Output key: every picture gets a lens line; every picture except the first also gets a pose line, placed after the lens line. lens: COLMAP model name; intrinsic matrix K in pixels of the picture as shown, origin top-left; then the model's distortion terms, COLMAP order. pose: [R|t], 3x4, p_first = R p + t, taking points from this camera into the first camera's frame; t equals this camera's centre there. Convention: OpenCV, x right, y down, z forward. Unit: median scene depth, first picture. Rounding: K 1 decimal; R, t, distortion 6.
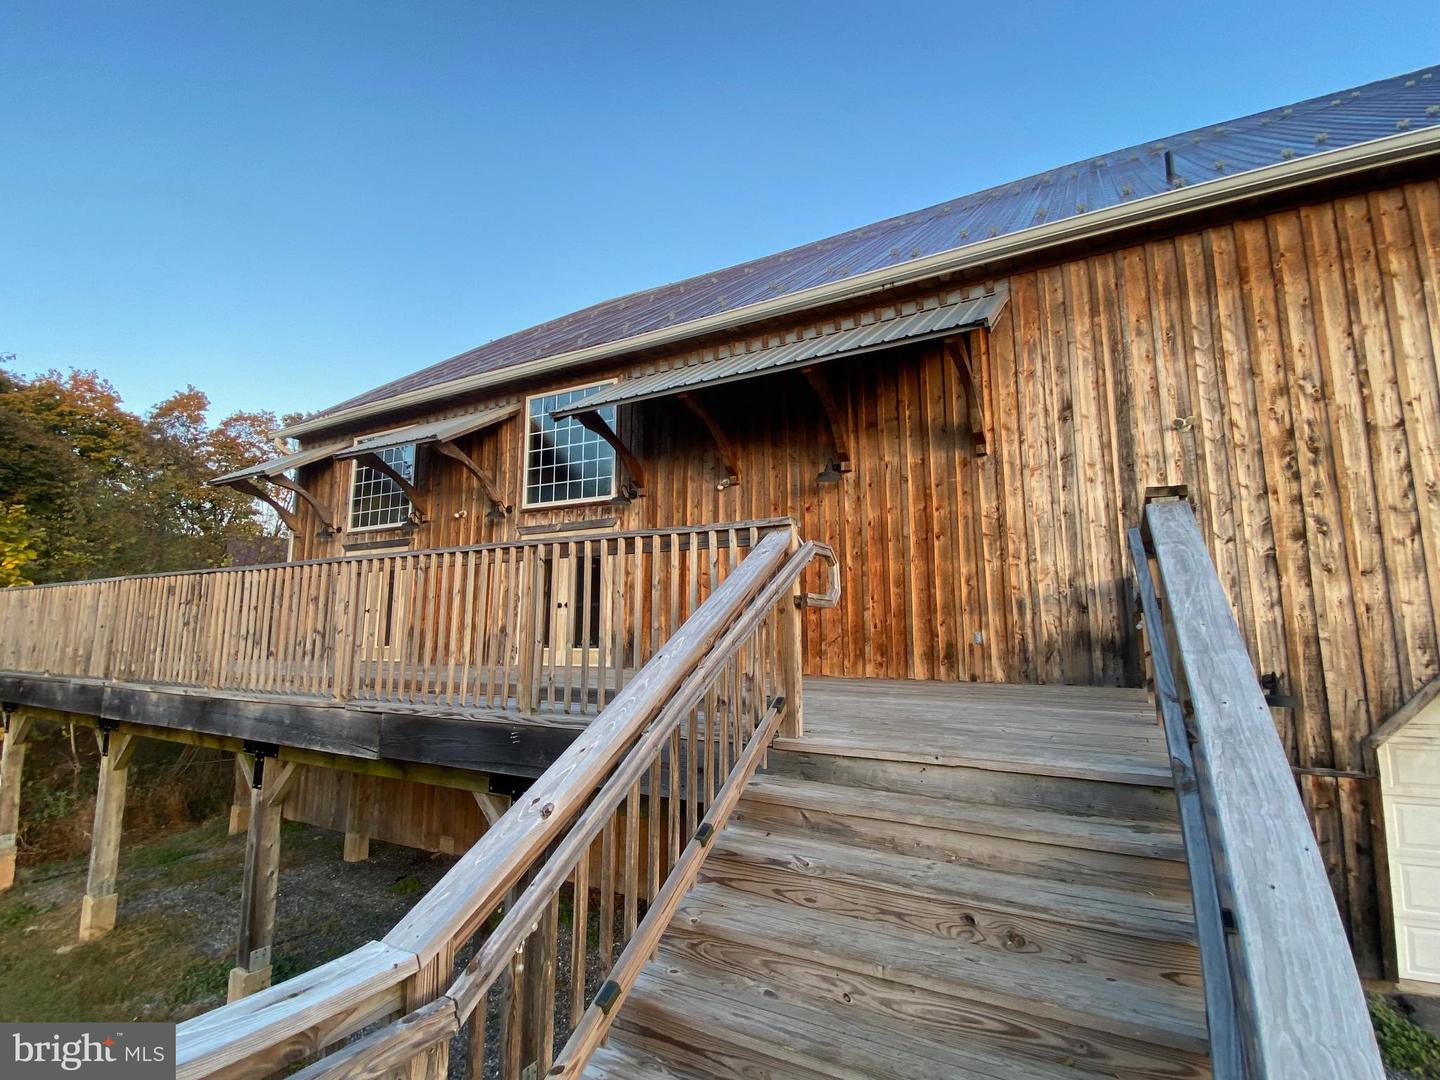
lens RADIAL K [[678.6, 0, 727.4], [0, 678.6, 535.0], [0, 0, 1]] dist [-0.009398, -0.001257]
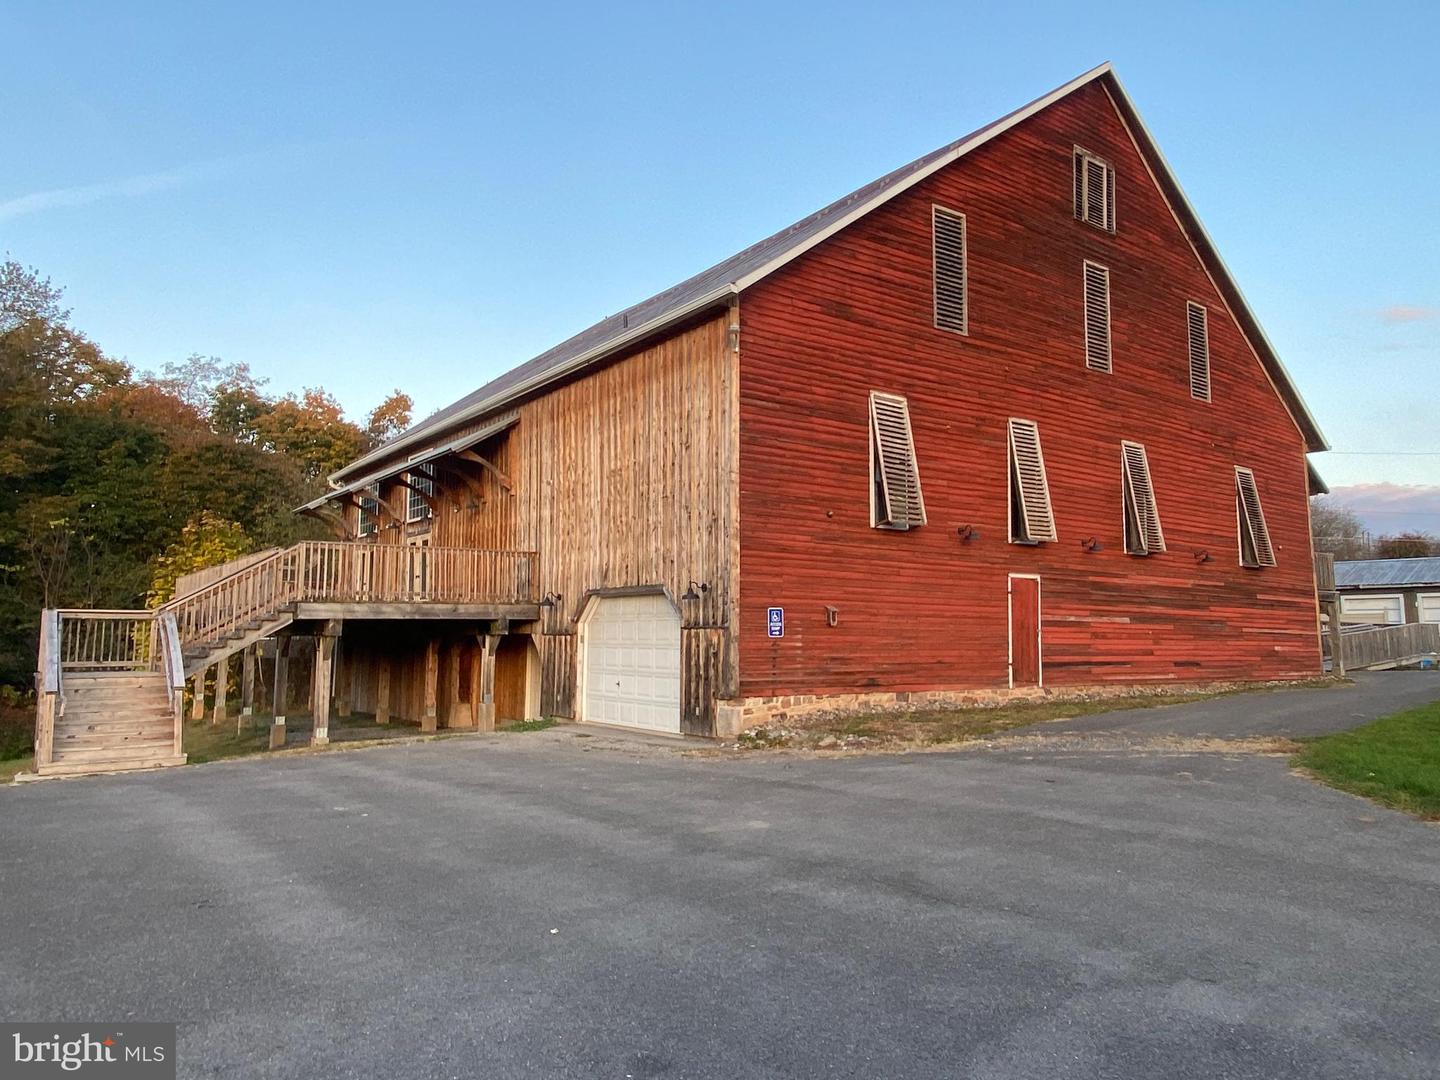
lens RADIAL K [[954.3, 0, 724.6], [0, 954.3, 538.0], [0, 0, 1]] dist [0.003527, -0.002115]
pose [[0.914339, -0.038585, -0.403106, 1.396555], [0.054133, 0.998162, 0.027242, -0.022238], [0.401314, -0.046730, 0.914748, -0.879767]]
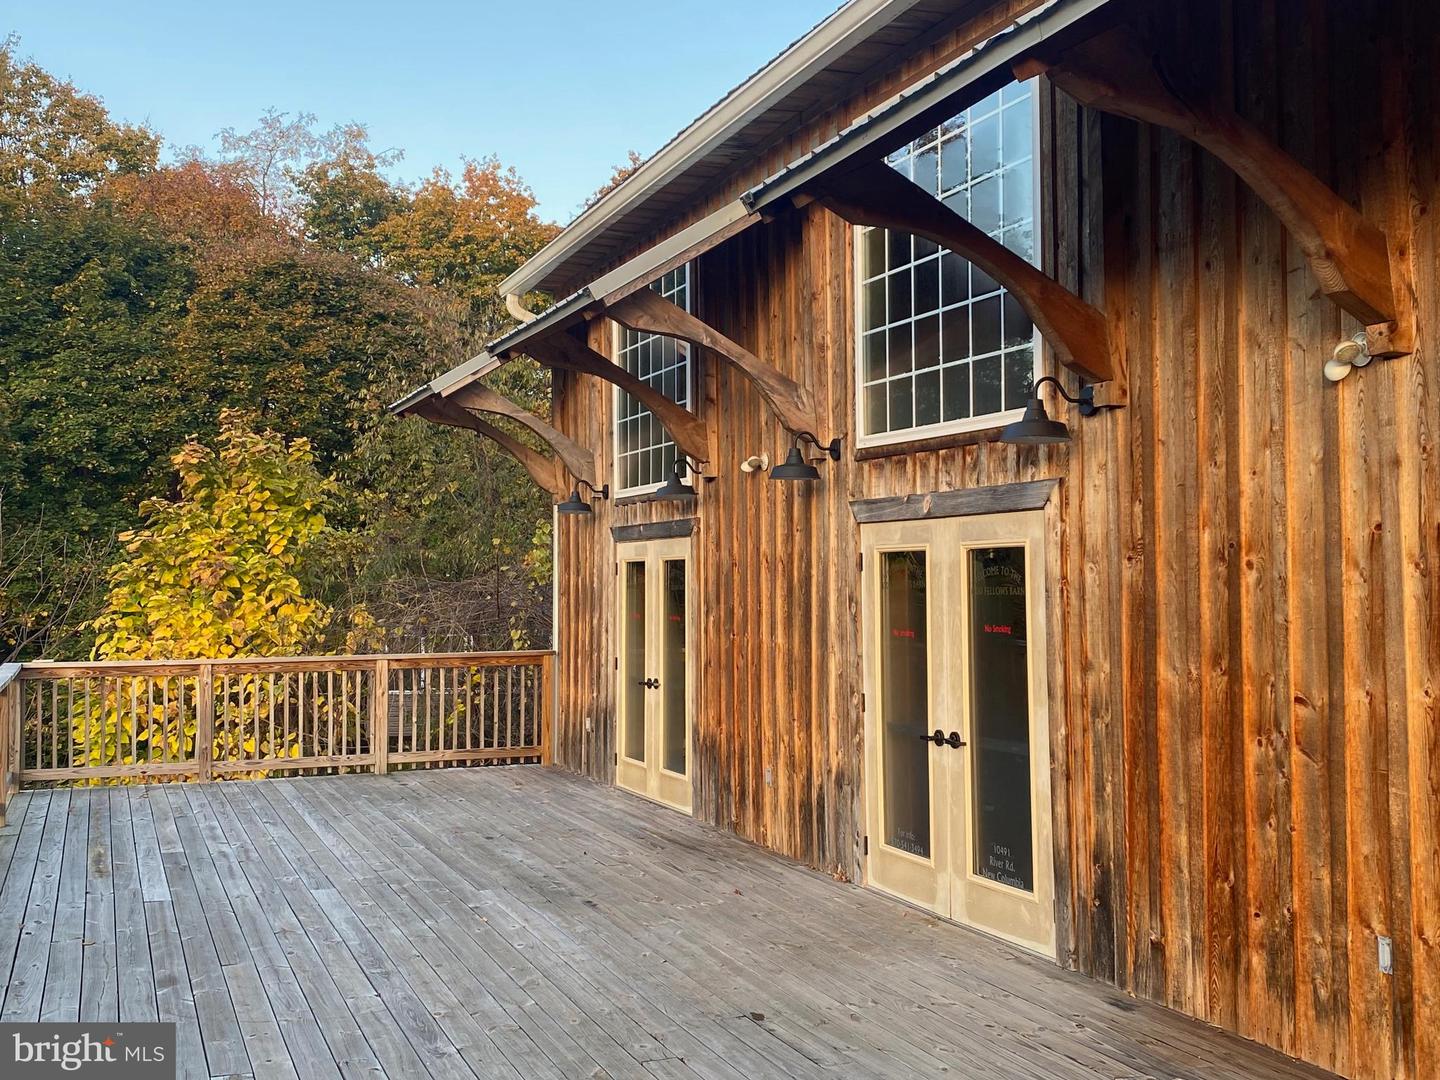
lens RADIAL K [[1557.7, 0, 725.6], [0, 1557.7, 533.6], [0, 0, 1]] dist [0.102845, 0.000000]
pose [[0.775963, -0.022203, -0.630388, 0.154173], [0.090424, 0.992974, 0.076332, -0.063000], [0.624264, -0.116233, 0.772518, 0.325997]]
